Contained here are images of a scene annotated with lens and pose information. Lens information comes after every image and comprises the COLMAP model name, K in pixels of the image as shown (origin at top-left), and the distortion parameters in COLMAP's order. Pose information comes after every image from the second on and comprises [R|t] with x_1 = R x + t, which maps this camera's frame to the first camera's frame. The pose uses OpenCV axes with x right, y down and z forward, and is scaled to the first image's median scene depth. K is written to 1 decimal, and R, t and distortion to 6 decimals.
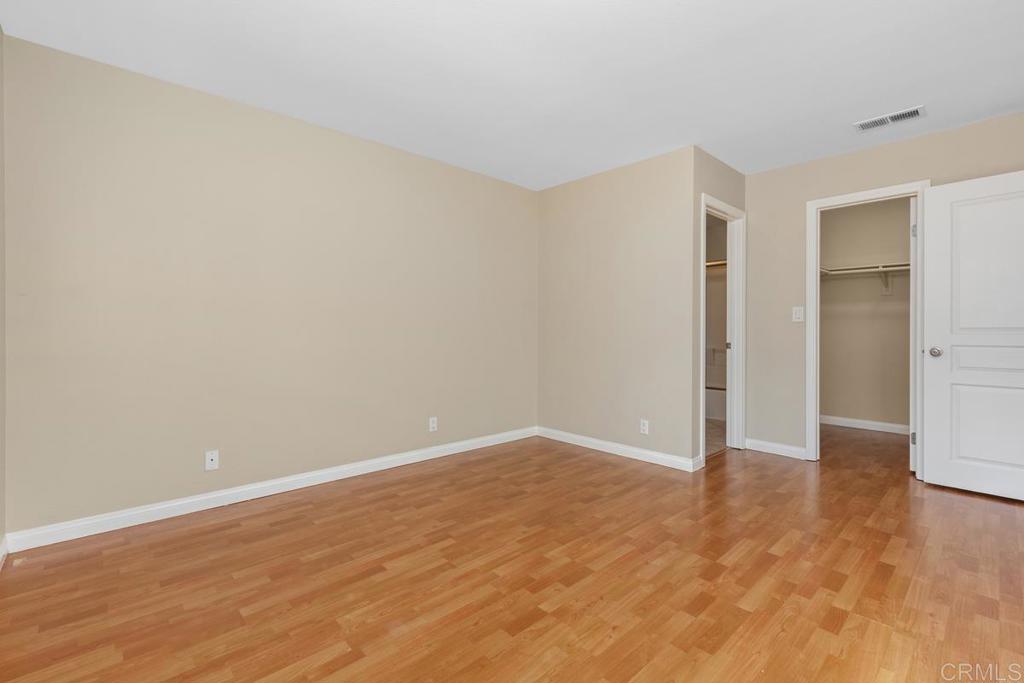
lens RADIAL K [[456.1, 0, 513.8], [0, 456.1, 339.3], [0, 0, 1]] dist [0.000450, -0.000883]
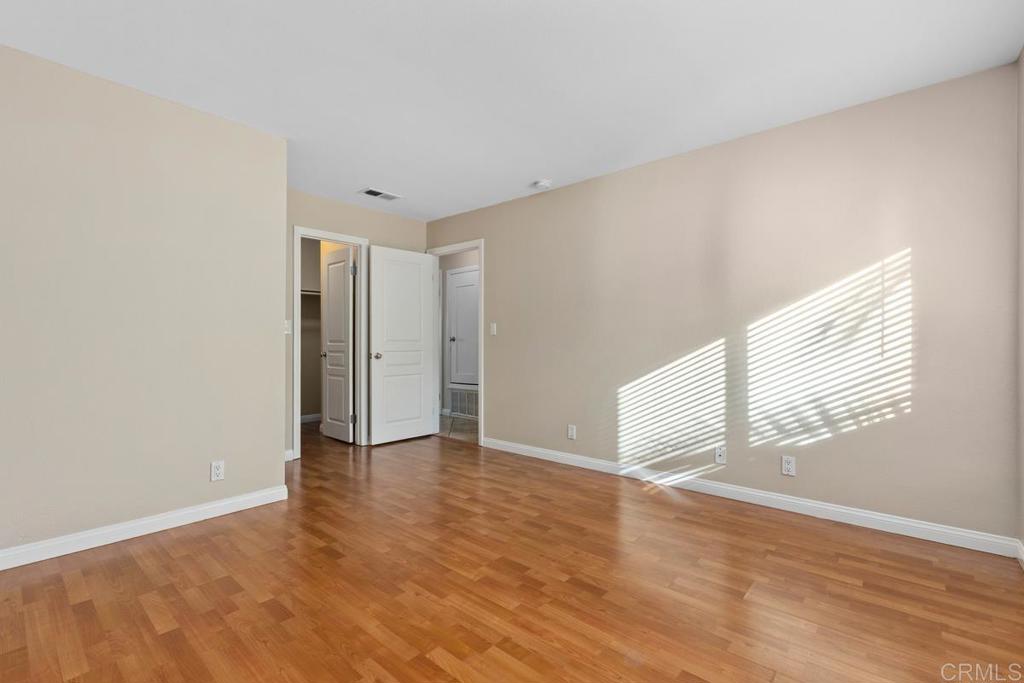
lens RADIAL K [[456.1, 0, 516.3], [0, 456.1, 337.4], [0, 0, 1]] dist [0.000450, -0.000883]
pose [[-0.106660, 0.005464, 0.994281, -0.901786], [0.021598, 0.999762, -0.003177, -0.025649], [-0.994061, 0.021135, -0.106753, 1.023848]]
